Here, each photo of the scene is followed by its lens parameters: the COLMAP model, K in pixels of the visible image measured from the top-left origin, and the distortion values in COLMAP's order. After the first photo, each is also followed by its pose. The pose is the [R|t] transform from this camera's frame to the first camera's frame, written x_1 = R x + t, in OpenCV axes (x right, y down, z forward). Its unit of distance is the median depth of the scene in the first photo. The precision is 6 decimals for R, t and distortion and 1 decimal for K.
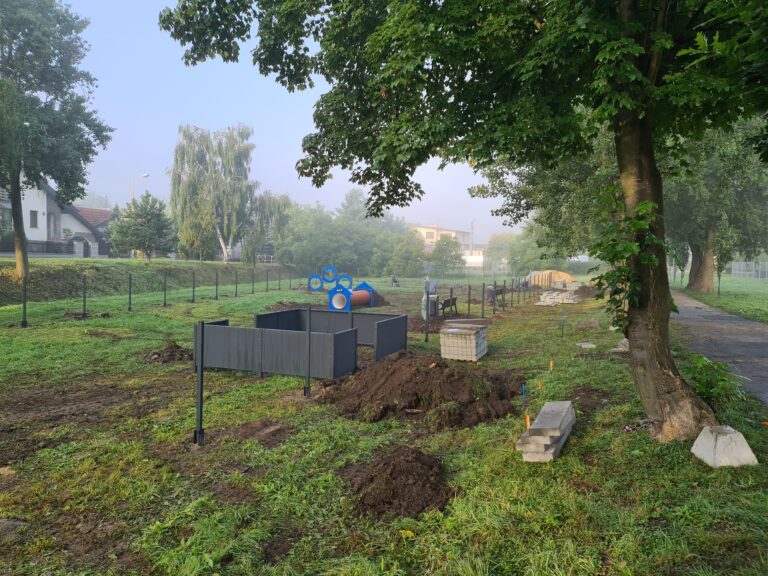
lens RADIAL K [[569.3, 0, 387.2], [0, 569.3, 290.0], [0, 0, 1]] dist [0.075437, -0.003230]
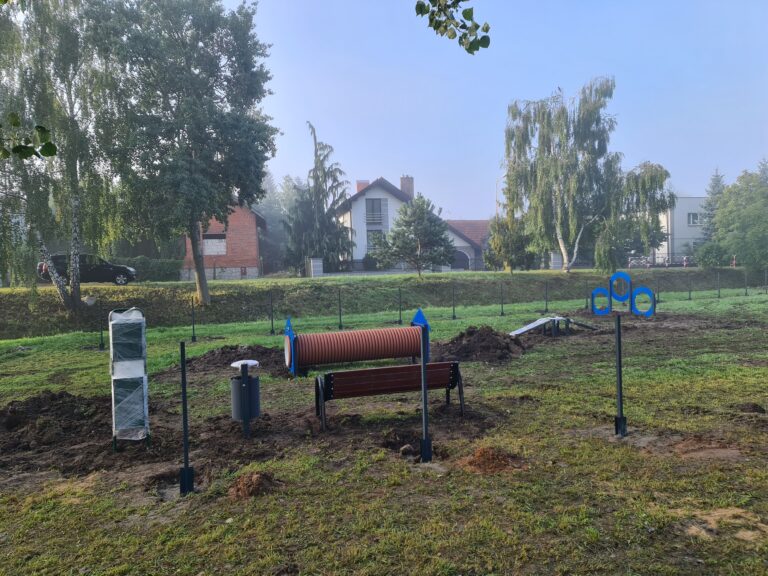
lens RADIAL K [[562.7, 0, 400.9], [0, 562.7, 290.4], [0, 0, 1]] dist [0.104888, -0.095793]
pose [[0.584649, -0.014157, -0.811163, 0.203803], [0.003349, 0.999881, -0.015037, -0.013620], [0.811280, 0.006075, 0.584627, 0.425786]]
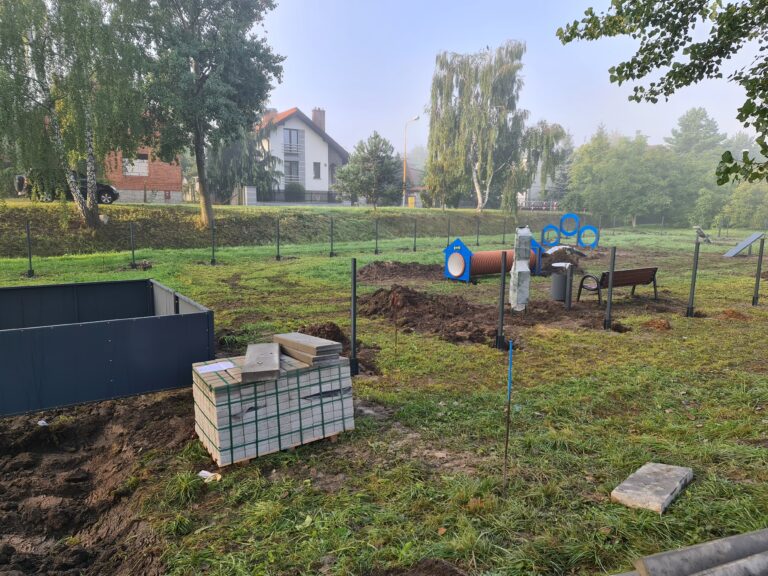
lens RADIAL K [[569.3, 0, 387.2], [0, 569.3, 290.0], [0, 0, 1]] dist [0.075437, -0.003230]
pose [[0.809638, 0.076413, -0.581934, 0.126570], [-0.026785, 0.995266, 0.093421, -0.005281], [0.586318, -0.060050, 0.807852, 0.224919]]
